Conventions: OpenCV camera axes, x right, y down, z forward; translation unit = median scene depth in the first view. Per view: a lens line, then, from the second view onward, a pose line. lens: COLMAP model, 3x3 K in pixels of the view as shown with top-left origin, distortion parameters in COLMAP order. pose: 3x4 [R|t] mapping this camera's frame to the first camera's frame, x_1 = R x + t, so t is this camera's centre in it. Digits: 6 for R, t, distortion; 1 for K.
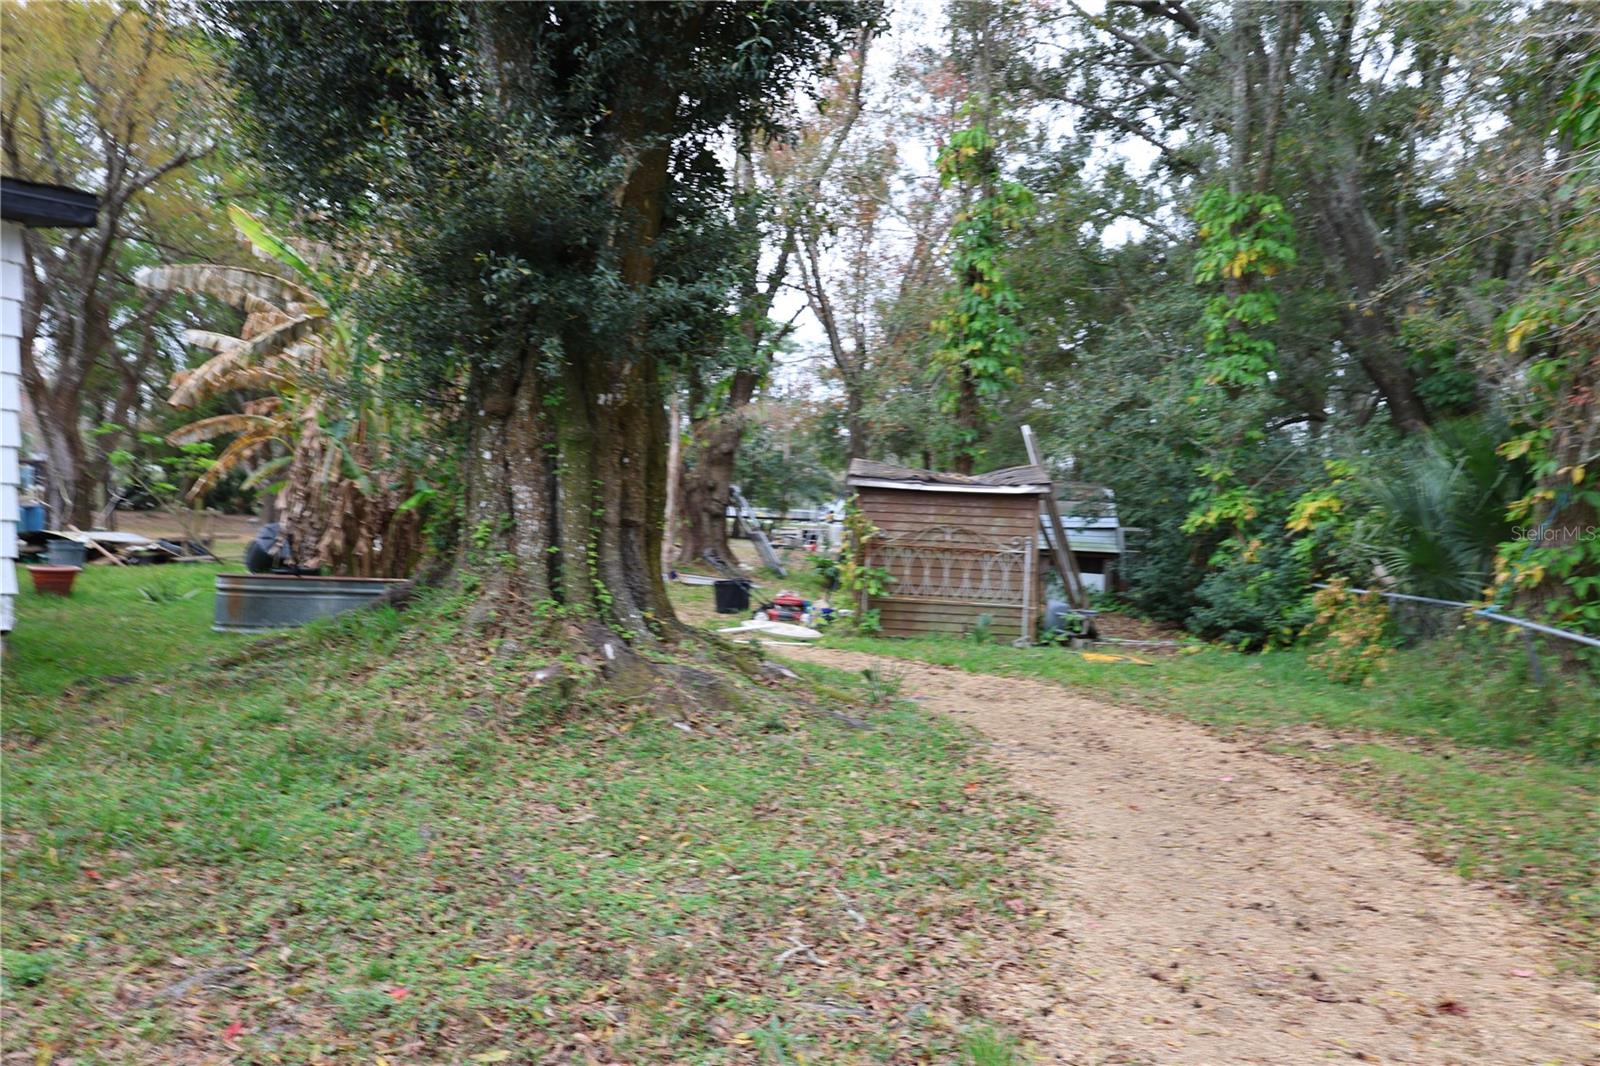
lens RADIAL K [[1157.4, 0, 816.7], [0, 1157.4, 522.6], [0, 0, 1]] dist [0.033269, -0.003694]
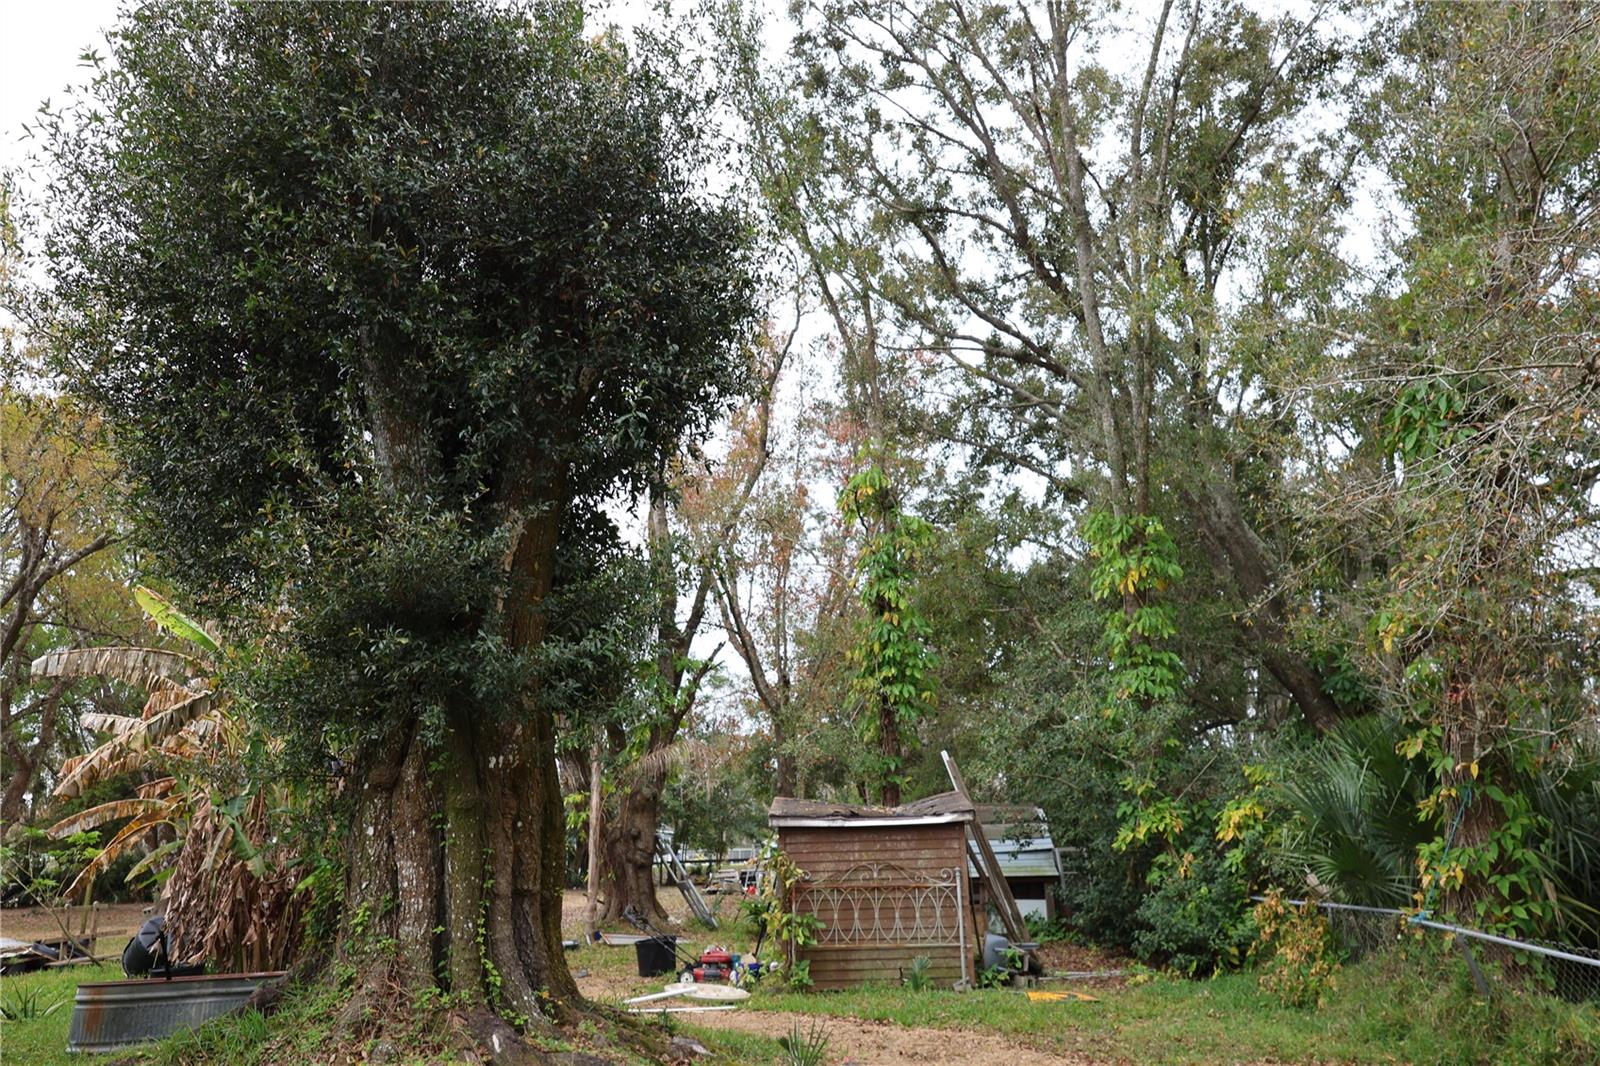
lens RADIAL K [[1157.4, 0, 812.4], [0, 1157.4, 541.5], [0, 0, 1]] dist [0.033269, -0.003694]
pose [[0.996373, -0.059259, 0.061070, 0.017685], [0.073243, 0.962570, -0.260951, -0.005543], [-0.043320, 0.264477, 0.963418, -0.000858]]
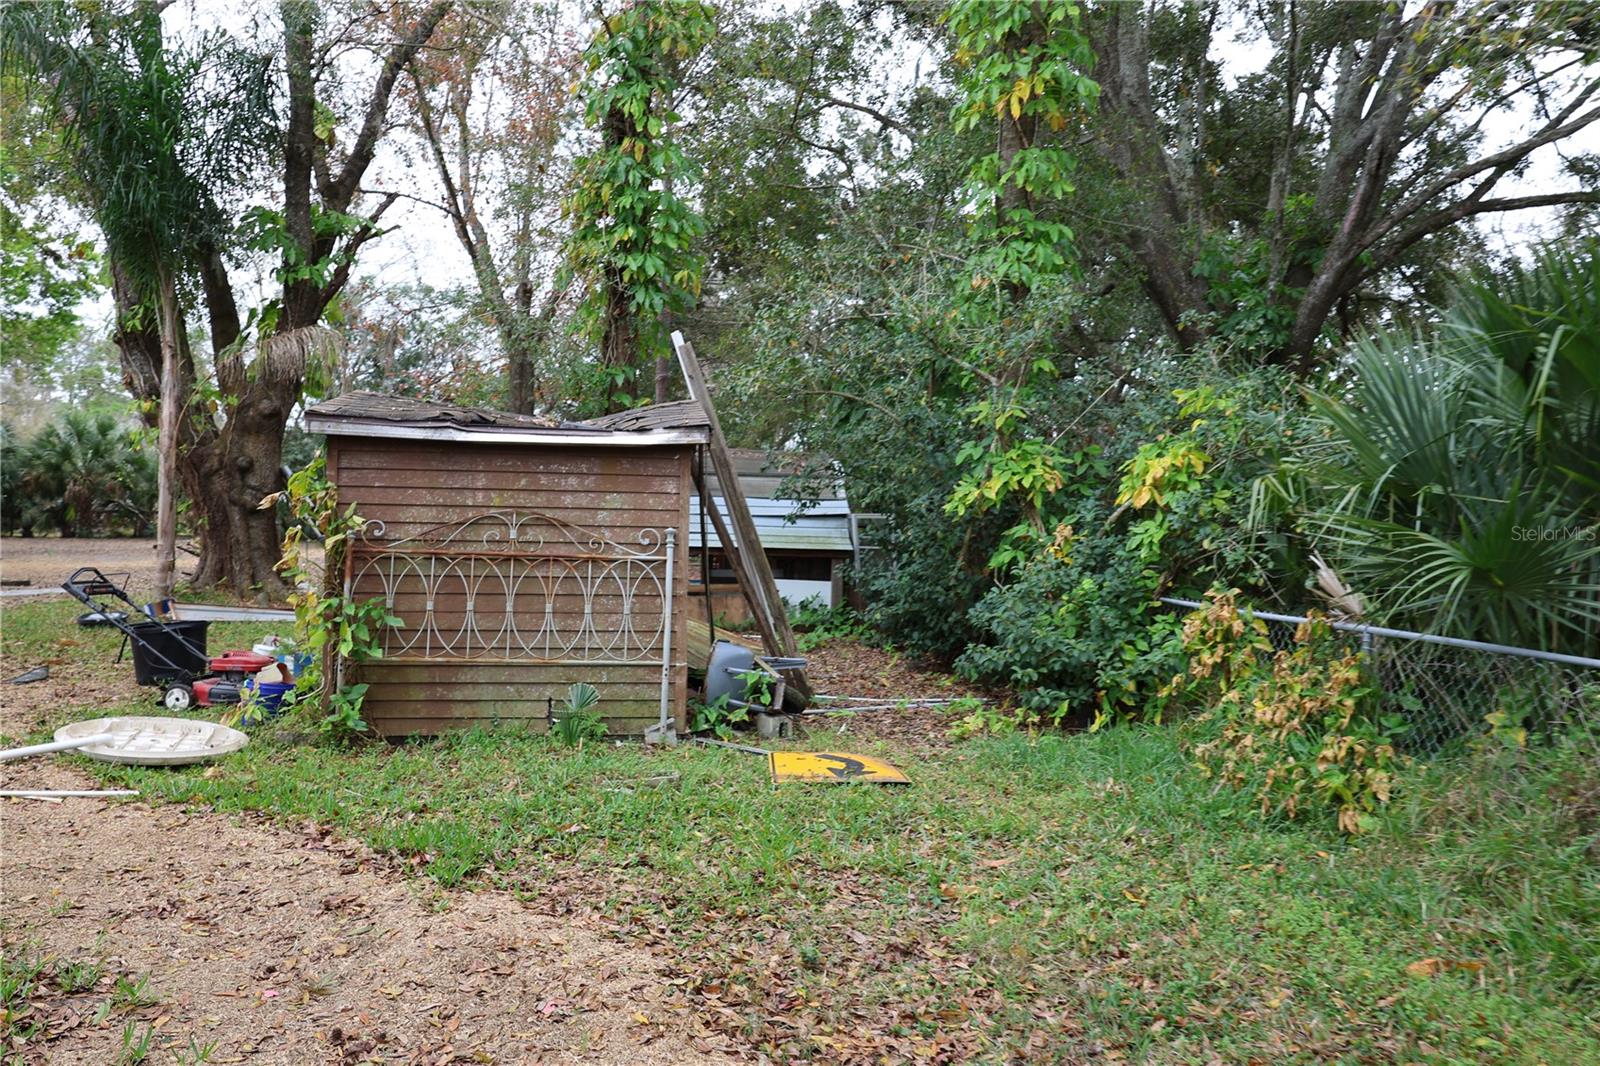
lens RADIAL K [[1157.4, 0, 789.2], [0, 1157.4, 536.4], [0, 0, 1]] dist [0.033269, -0.003694]
pose [[0.982007, -0.025086, 0.187173, 0.127683], [0.022610, 0.999626, 0.015352, 0.008150], [-0.187489, -0.010844, 0.982207, 0.442522]]
